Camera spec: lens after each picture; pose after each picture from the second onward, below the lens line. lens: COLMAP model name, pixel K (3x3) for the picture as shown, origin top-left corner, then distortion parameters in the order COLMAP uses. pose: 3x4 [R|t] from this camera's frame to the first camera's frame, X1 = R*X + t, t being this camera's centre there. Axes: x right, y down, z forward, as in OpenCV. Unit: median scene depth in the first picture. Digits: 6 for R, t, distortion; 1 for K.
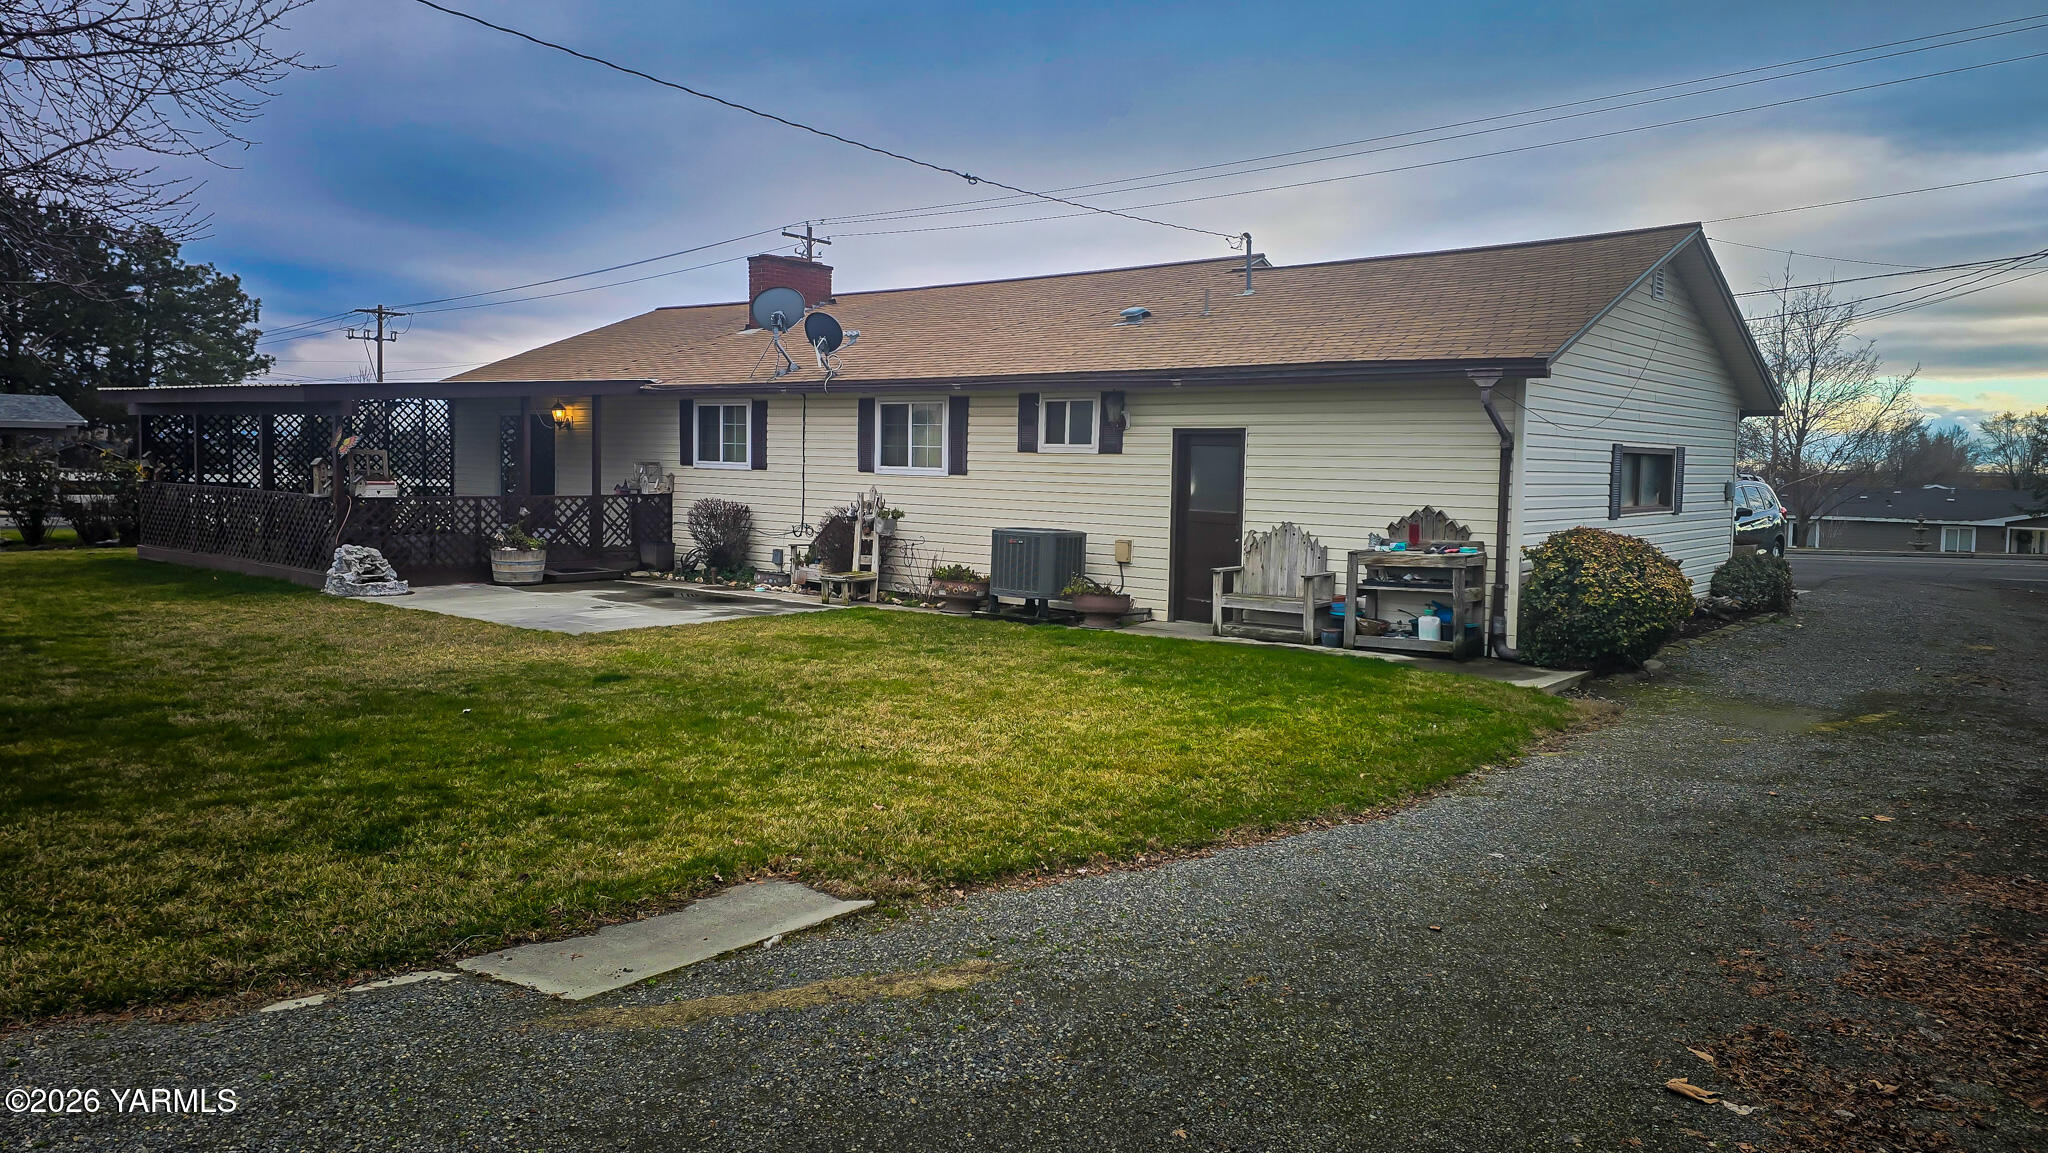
lens RADIAL K [[1371.9, 0, 1007.0], [0, 1371.9, 567.3], [0, 0, 1]] dist [0.059170, -0.050444]
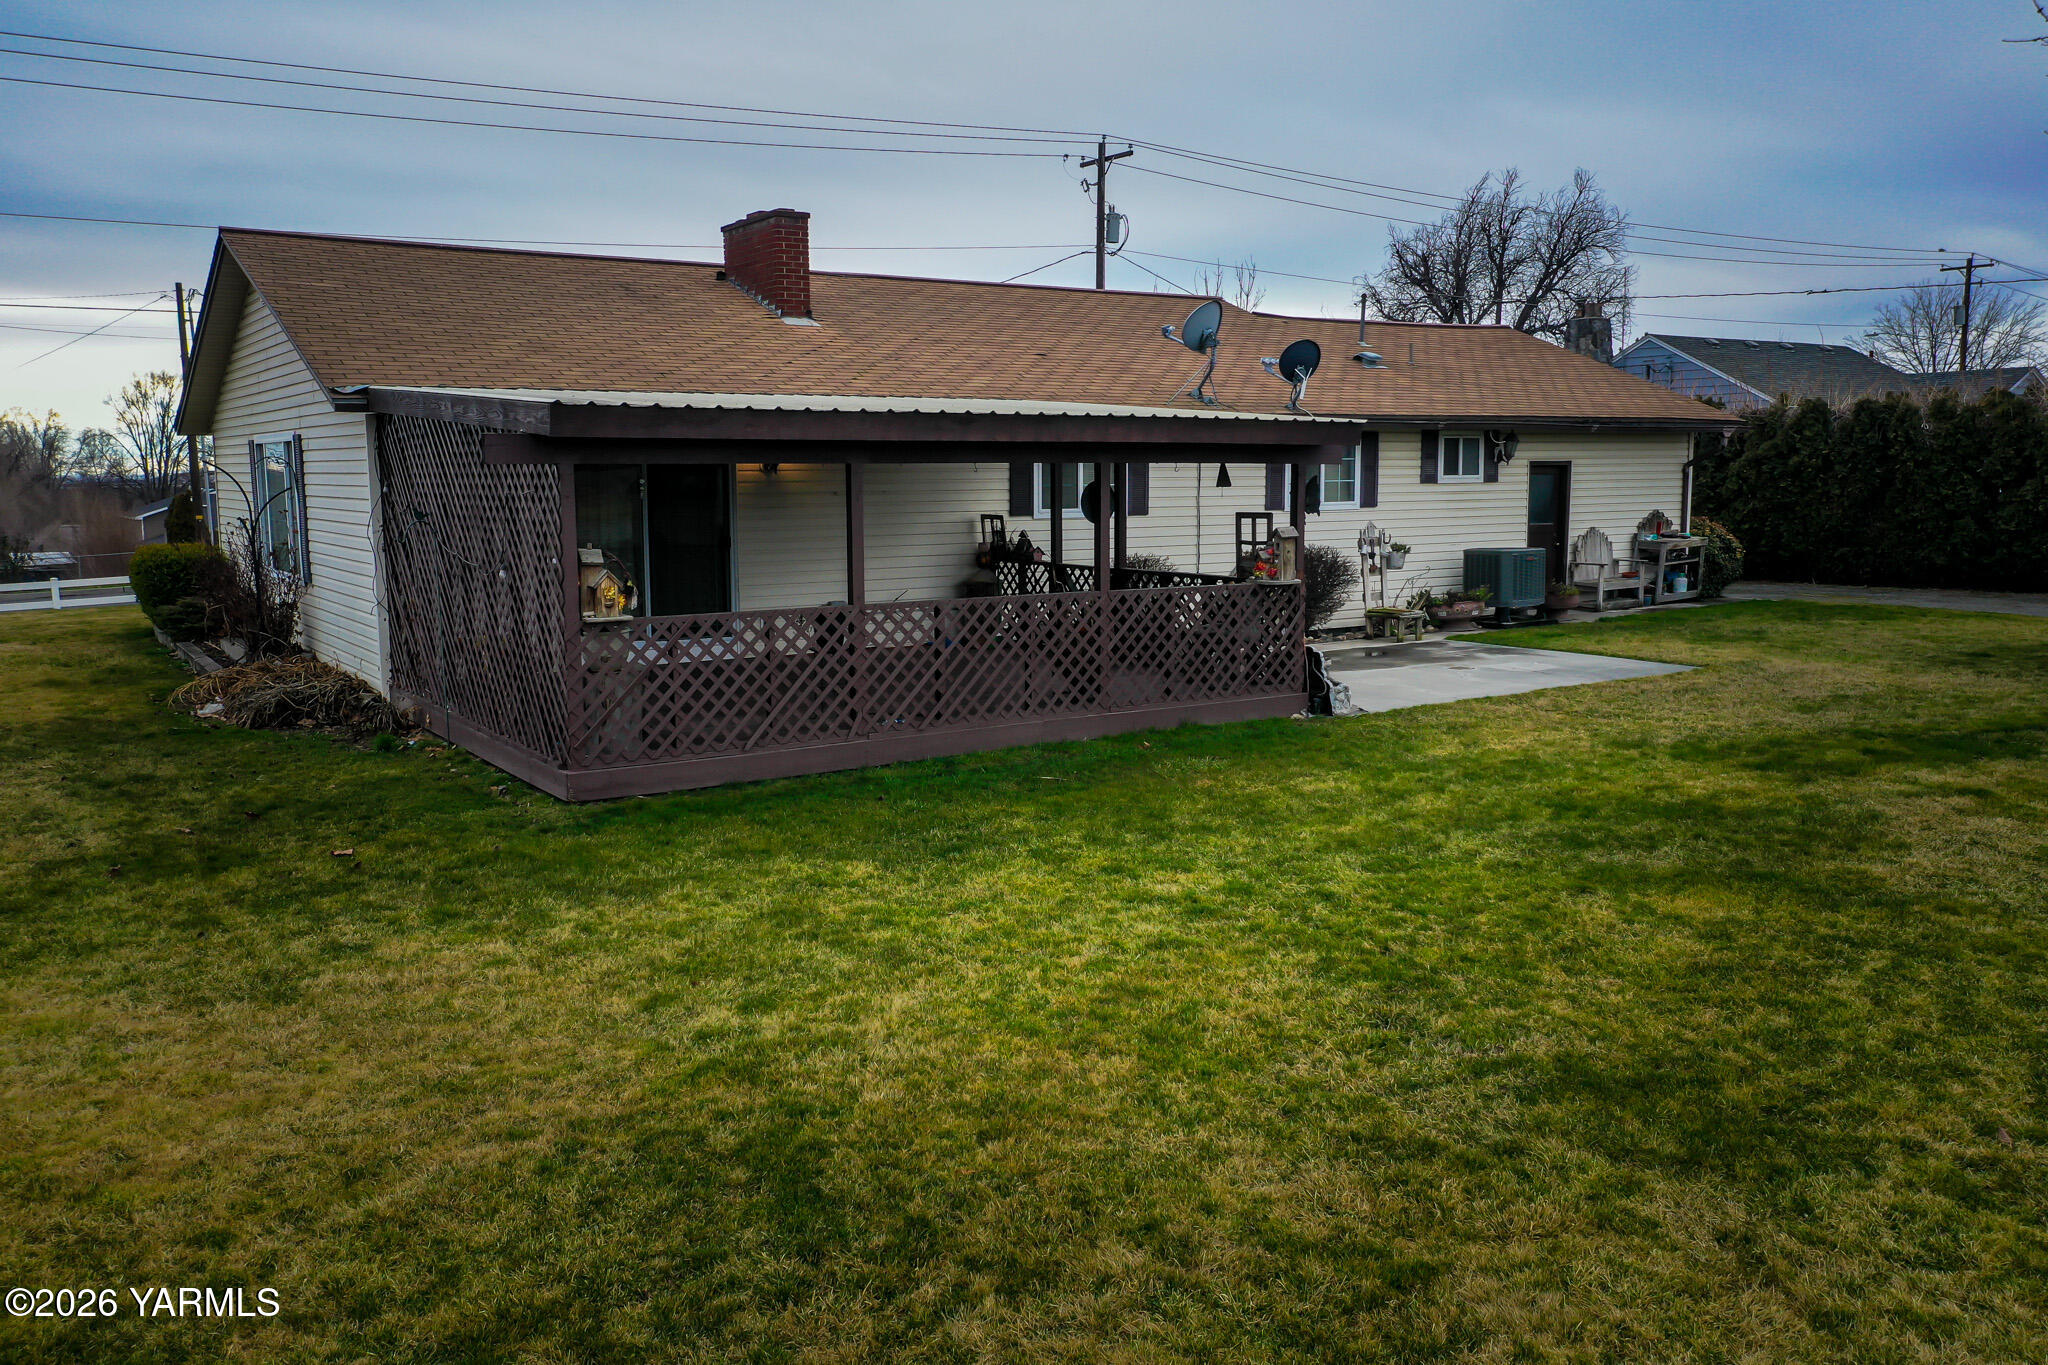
lens RADIAL K [[1611.0, 0, 1020.1], [0, 1611.0, 668.4], [0, 0, 1]] dist [-0.001827, 0.002238]
pose [[0.276385, -0.139033, 0.950937, -1.356654], [0.088368, 0.988965, 0.118910, -0.120657], [-0.956976, 0.051167, 0.285621, 0.955305]]
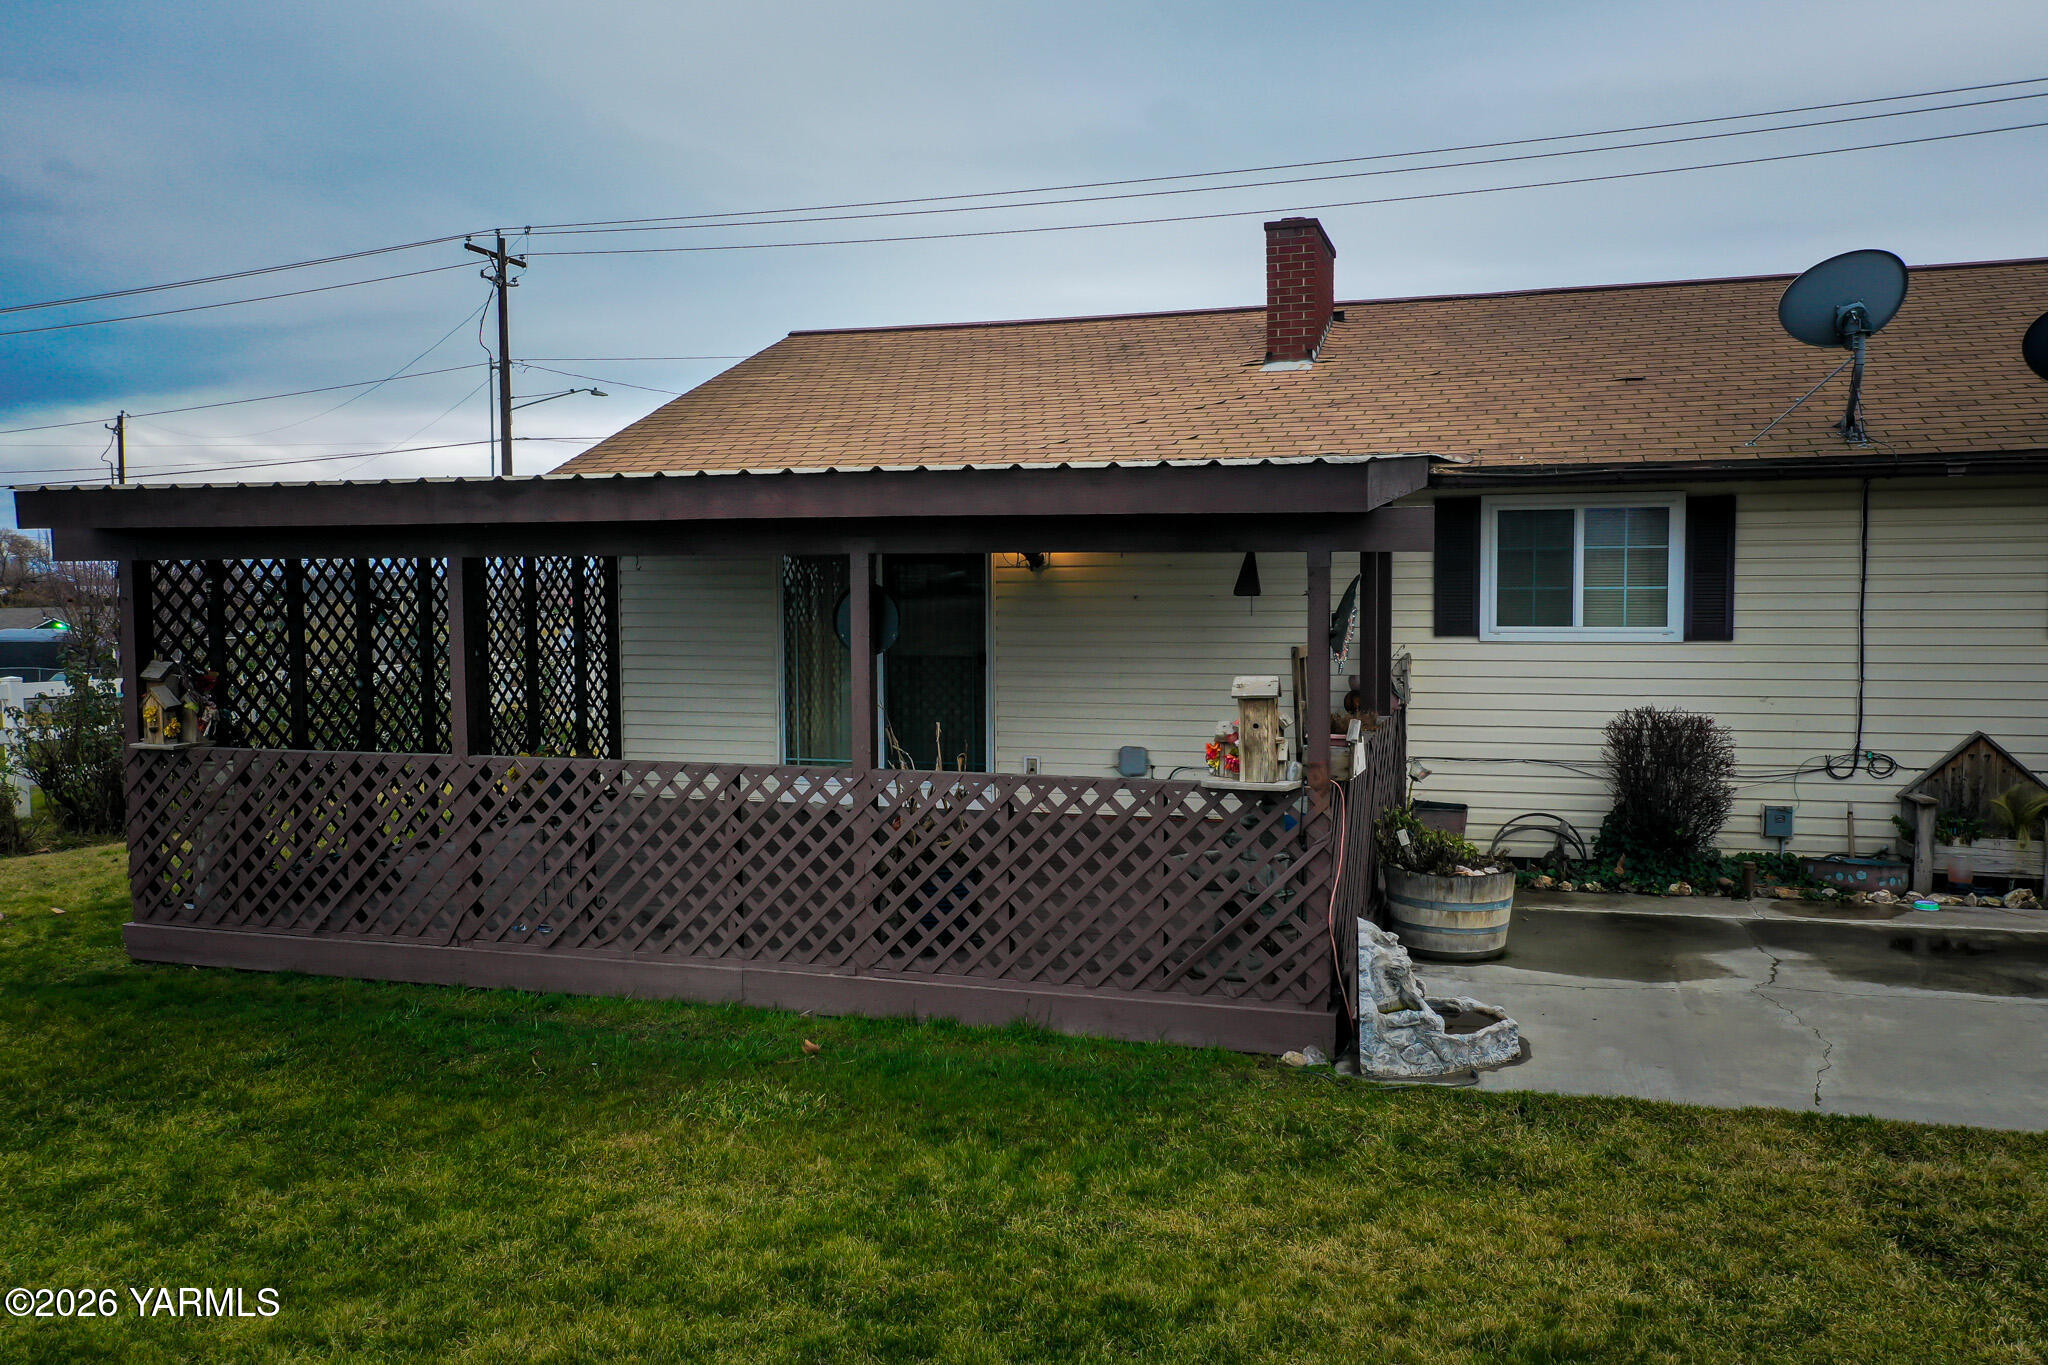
lens RADIAL K [[1611.0, 0, 1024.3], [0, 1611.0, 667.3], [0, 0, 1]] dist [-0.001827, 0.002238]
pose [[0.919270, -0.048631, 0.390613, -0.738445], [0.055952, 0.998406, -0.007376, -0.084494], [-0.389631, 0.028636, 0.920526, 0.696142]]
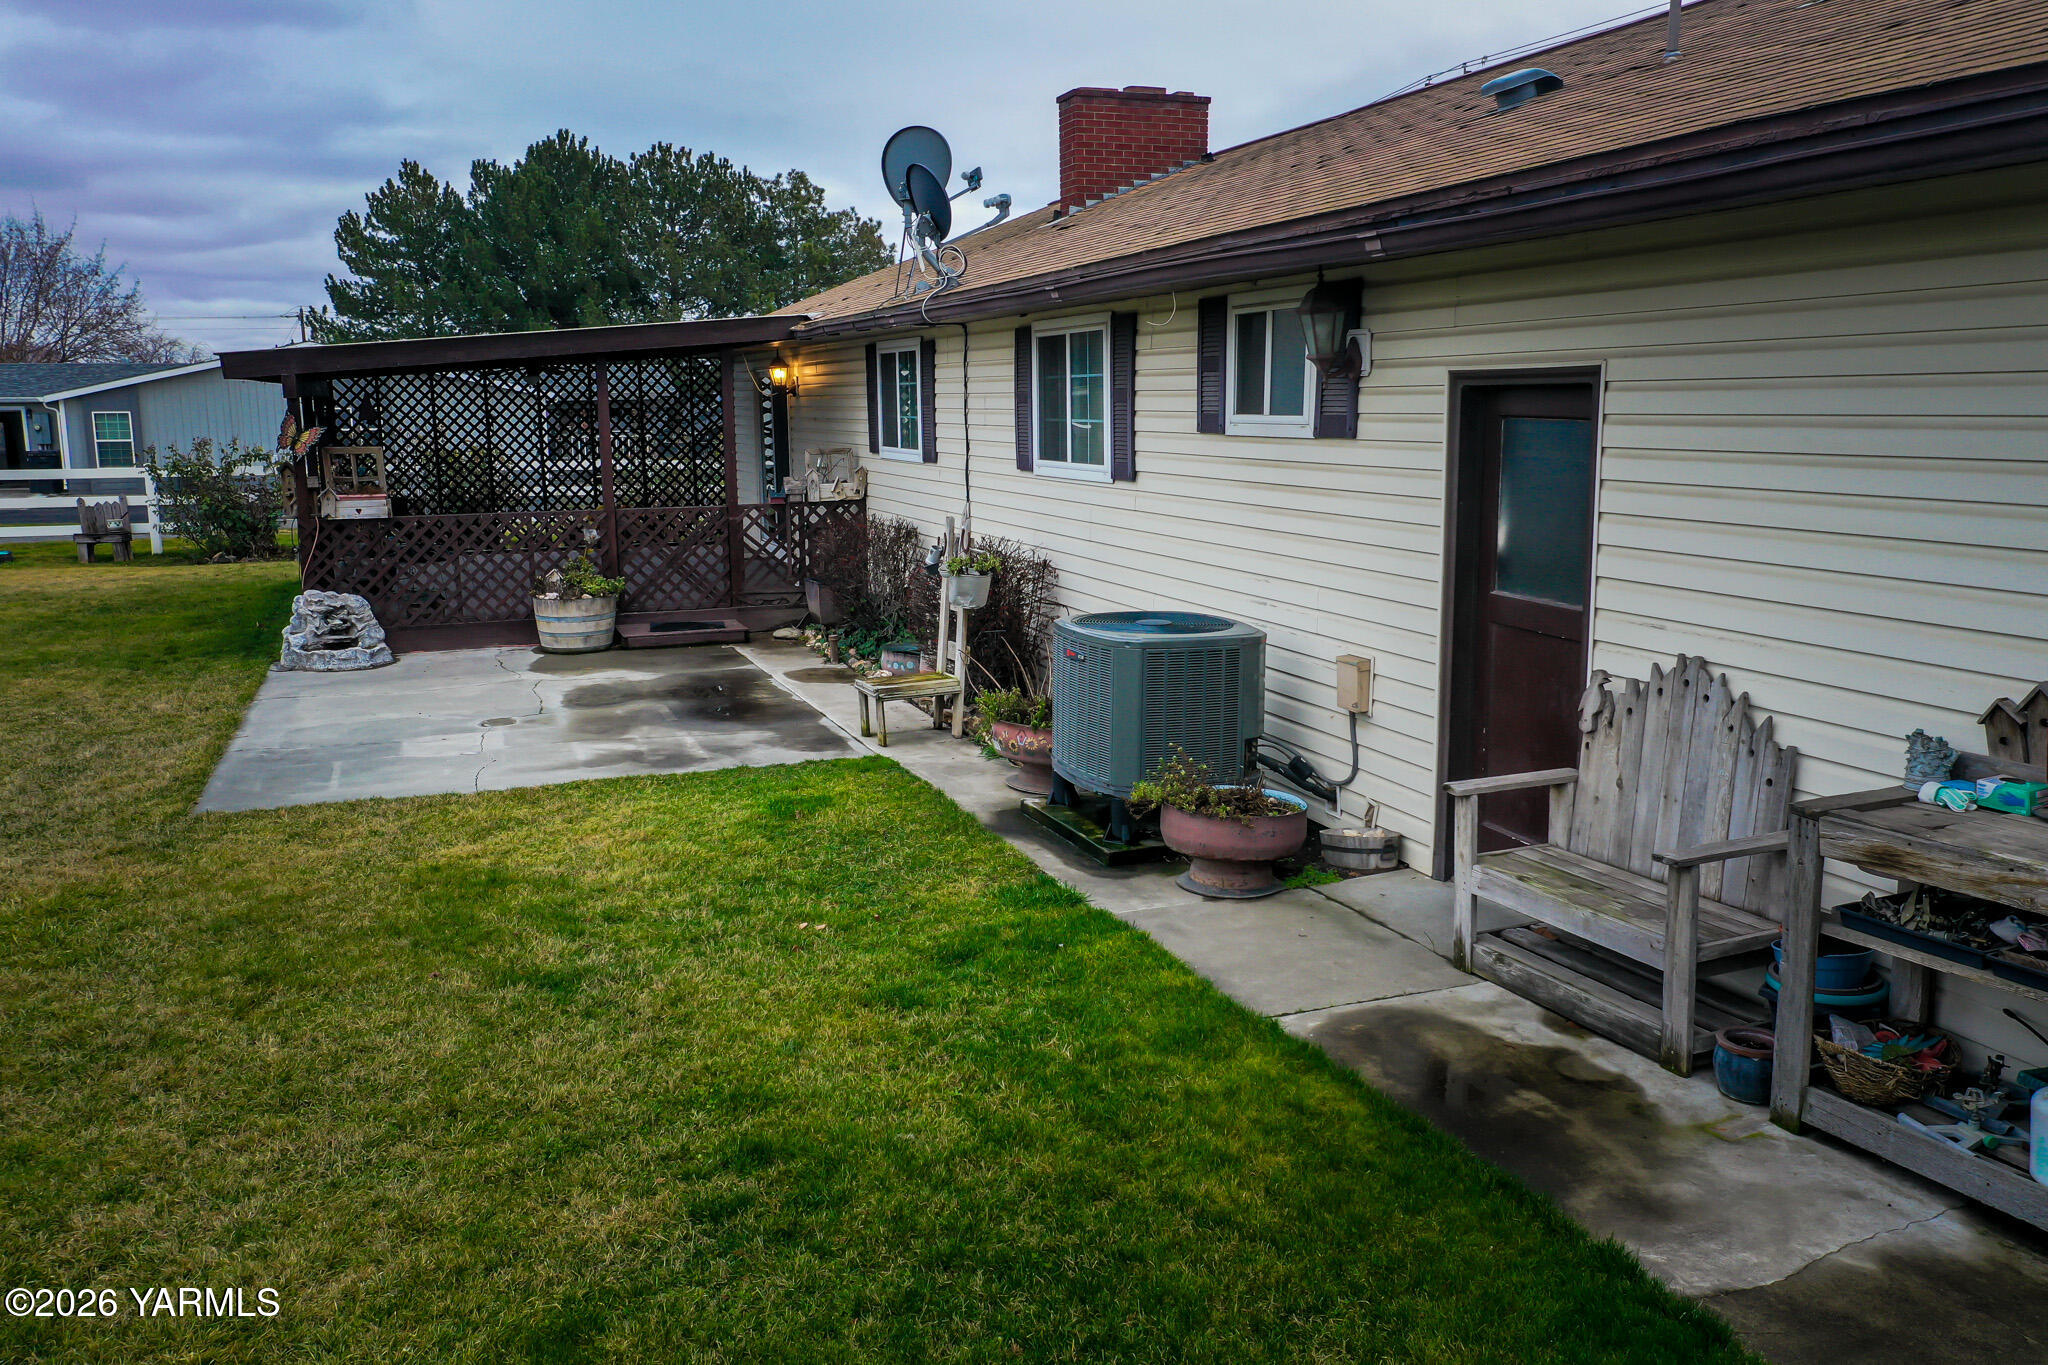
lens RADIAL K [[1611.0, 0, 1023.8], [0, 1611.0, 690.8], [0, 0, 1]] dist [-0.001827, 0.002238]
pose [[0.874740, 0.058129, -0.481093, 0.216620], [-0.010827, 0.994876, 0.100522, -0.053258], [0.484471, -0.082722, 0.870888, 0.515033]]
